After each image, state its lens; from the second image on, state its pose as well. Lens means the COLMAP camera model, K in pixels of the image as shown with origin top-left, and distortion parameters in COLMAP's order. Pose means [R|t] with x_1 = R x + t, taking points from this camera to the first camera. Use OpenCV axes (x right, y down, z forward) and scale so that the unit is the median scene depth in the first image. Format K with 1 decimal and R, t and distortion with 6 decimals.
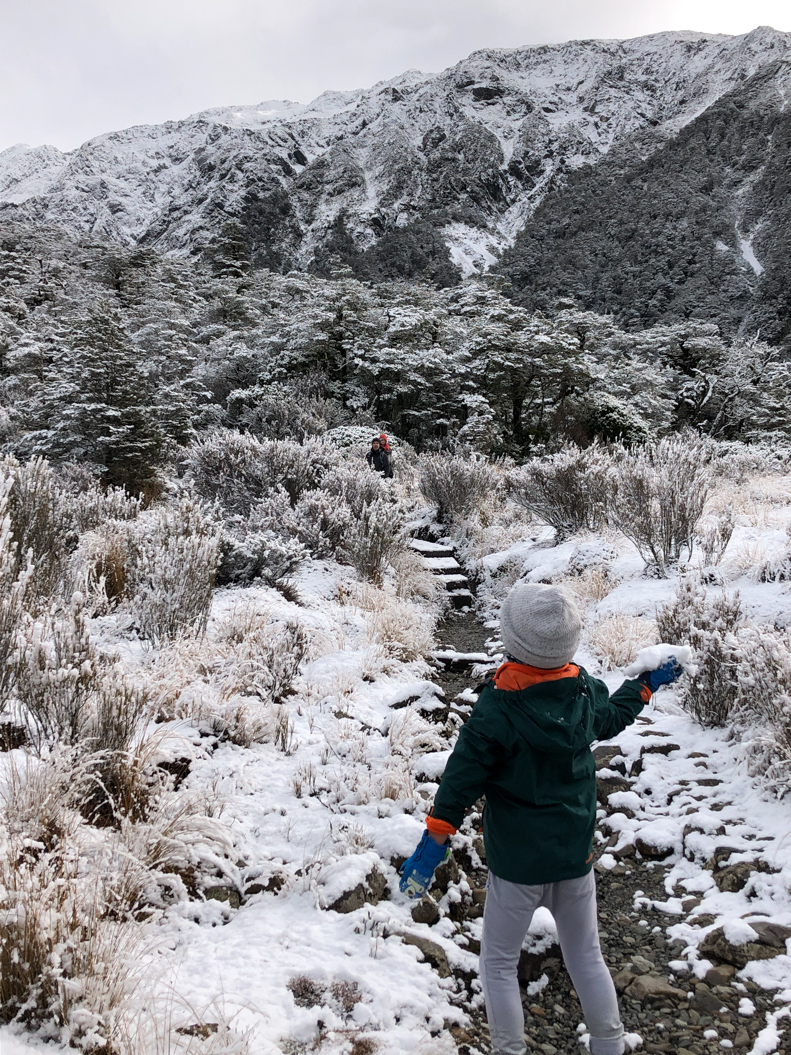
lens RADIAL K [[1162.2, 0, 394.3], [0, 1162.2, 518.6], [0, 0, 1]] dist [0.010263, 0.000000]
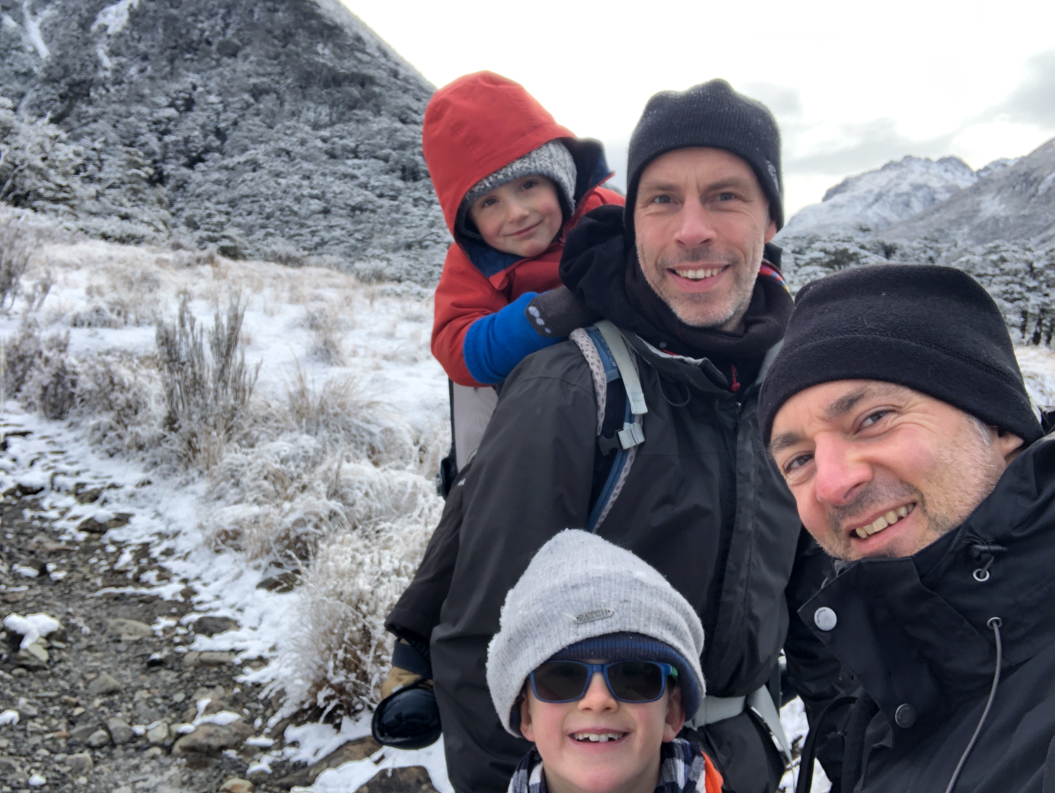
lens RADIAL K [[967.0, 0, 522.2], [0, 967.0, 392.1], [0, 0, 1]] dist [-0.011461, 0.000000]
pose [[0.710883, 0.021190, 0.702991, -0.179055], [-0.096729, 0.992993, 0.067884, 0.007997], [-0.696626, -0.116257, 0.707952, -0.282915]]
